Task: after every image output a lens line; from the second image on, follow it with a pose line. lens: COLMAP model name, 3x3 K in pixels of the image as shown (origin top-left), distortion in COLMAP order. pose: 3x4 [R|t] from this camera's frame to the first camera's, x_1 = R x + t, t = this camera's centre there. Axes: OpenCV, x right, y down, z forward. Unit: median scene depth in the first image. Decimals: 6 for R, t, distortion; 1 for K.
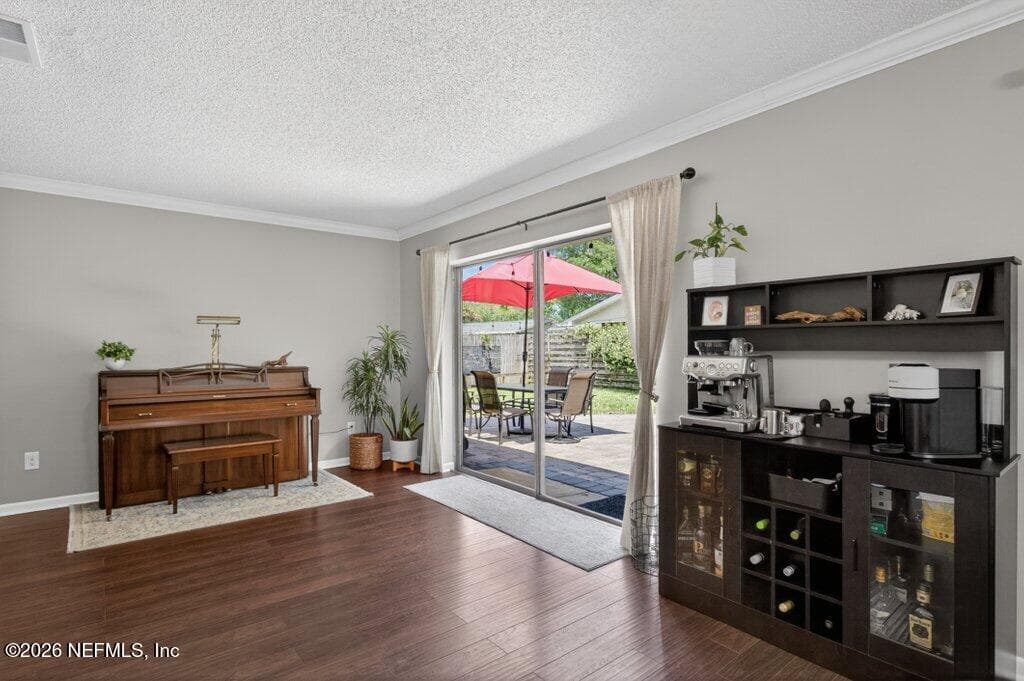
lens RADIAL K [[517.7, 0, 512.0], [0, 517.7, 340.5], [0, 0, 1]] dist [-0.001365, -0.000474]
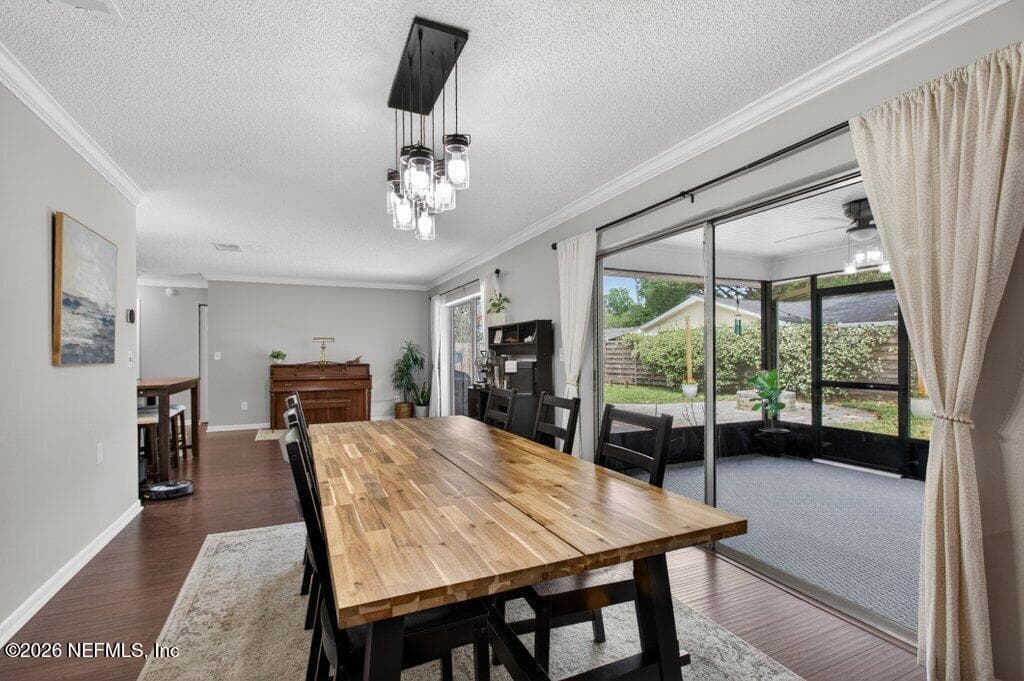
lens RADIAL K [[470.6, 0, 512.0], [0, 470.6, 340.5], [0, 0, 1]] dist [-0.000216, 0.000005]
pose [[0.968139, -0.009061, -0.250250, 0.502481], [0.006093, 0.999902, -0.012632, -0.008057], [0.250340, 0.010705, 0.968099, -0.485310]]
